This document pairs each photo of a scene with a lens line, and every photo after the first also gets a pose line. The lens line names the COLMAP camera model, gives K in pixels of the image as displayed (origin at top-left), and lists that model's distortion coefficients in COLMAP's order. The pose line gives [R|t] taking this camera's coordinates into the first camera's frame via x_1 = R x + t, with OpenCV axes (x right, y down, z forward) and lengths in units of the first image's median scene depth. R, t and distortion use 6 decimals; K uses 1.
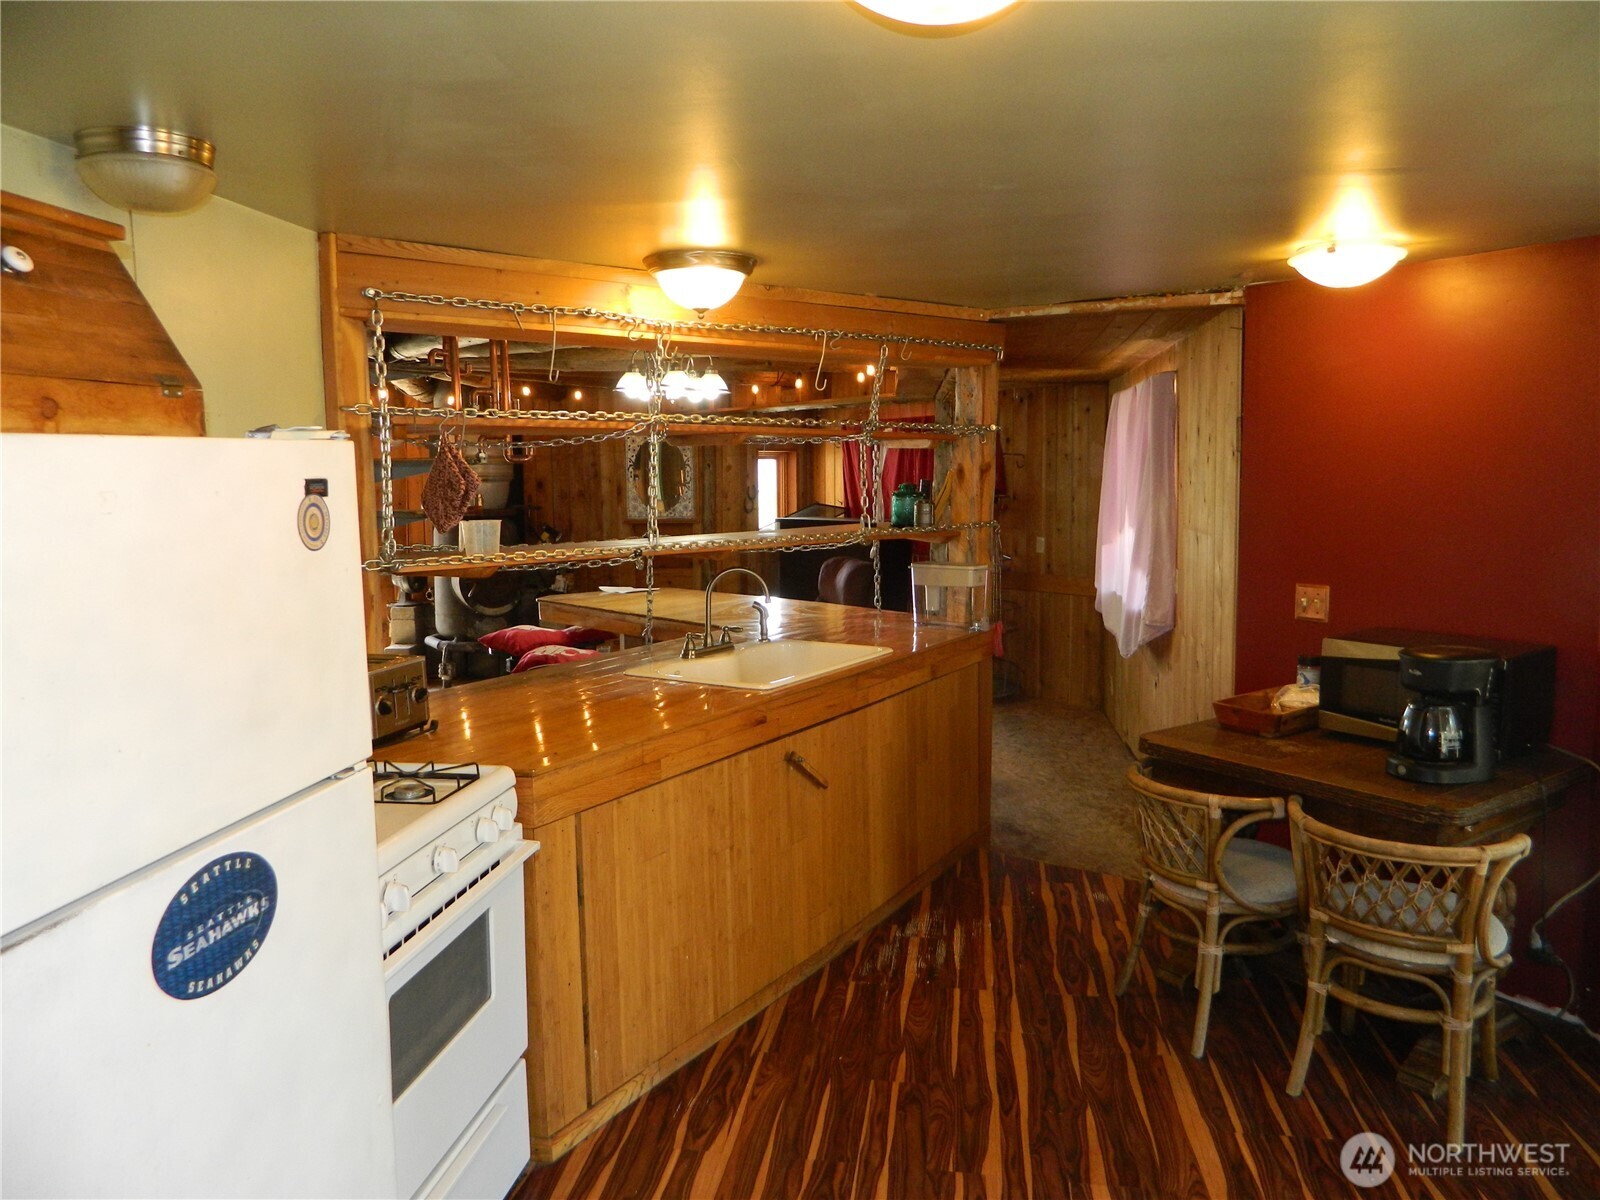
lens RADIAL K [[1165.5, 0, 804.0], [0, 1165.5, 596.0], [0, 0, 1]] dist [-0.000691, -0.009838]
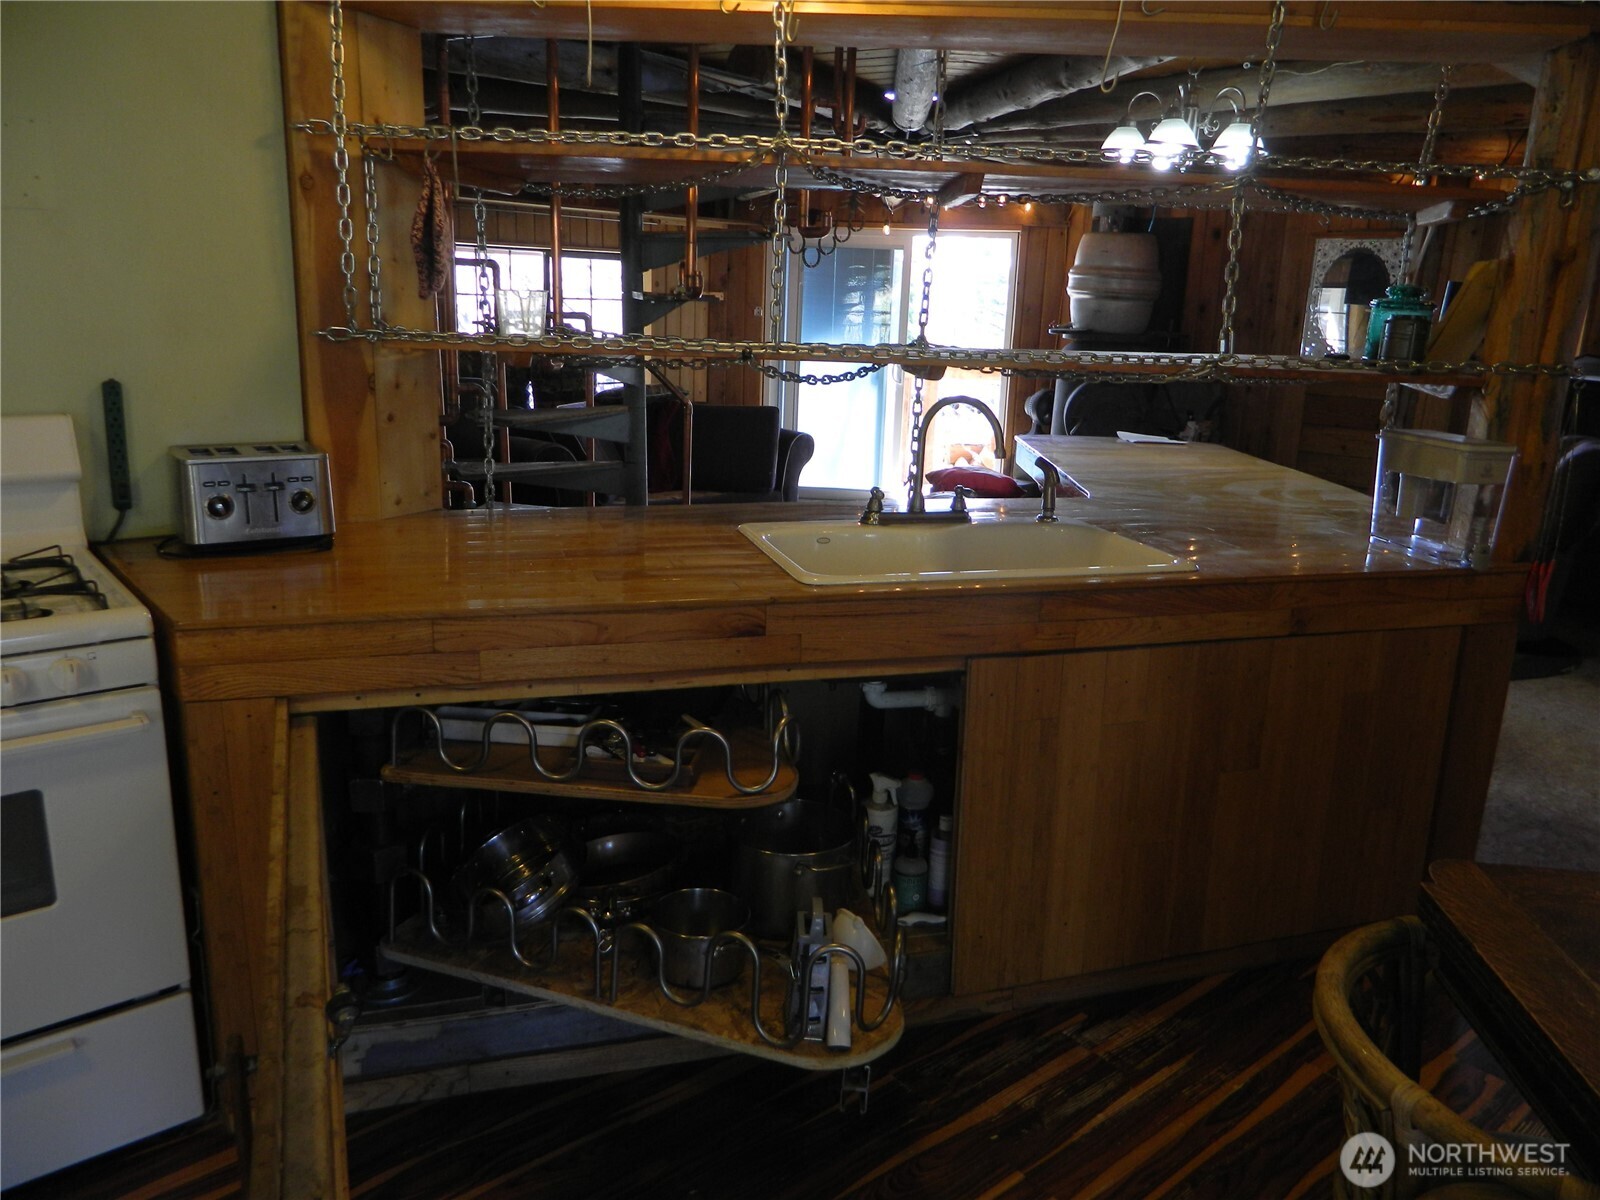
lens RADIAL K [[1165.5, 0, 797.8], [0, 1165.5, 603.8], [0, 0, 1]] dist [-0.000691, -0.009838]
pose [[0.740309, 0.201688, -0.641299, 0.328333], [-0.111470, 0.977558, 0.178760, -0.019197], [0.662961, -0.060852, 0.746177, 0.484024]]
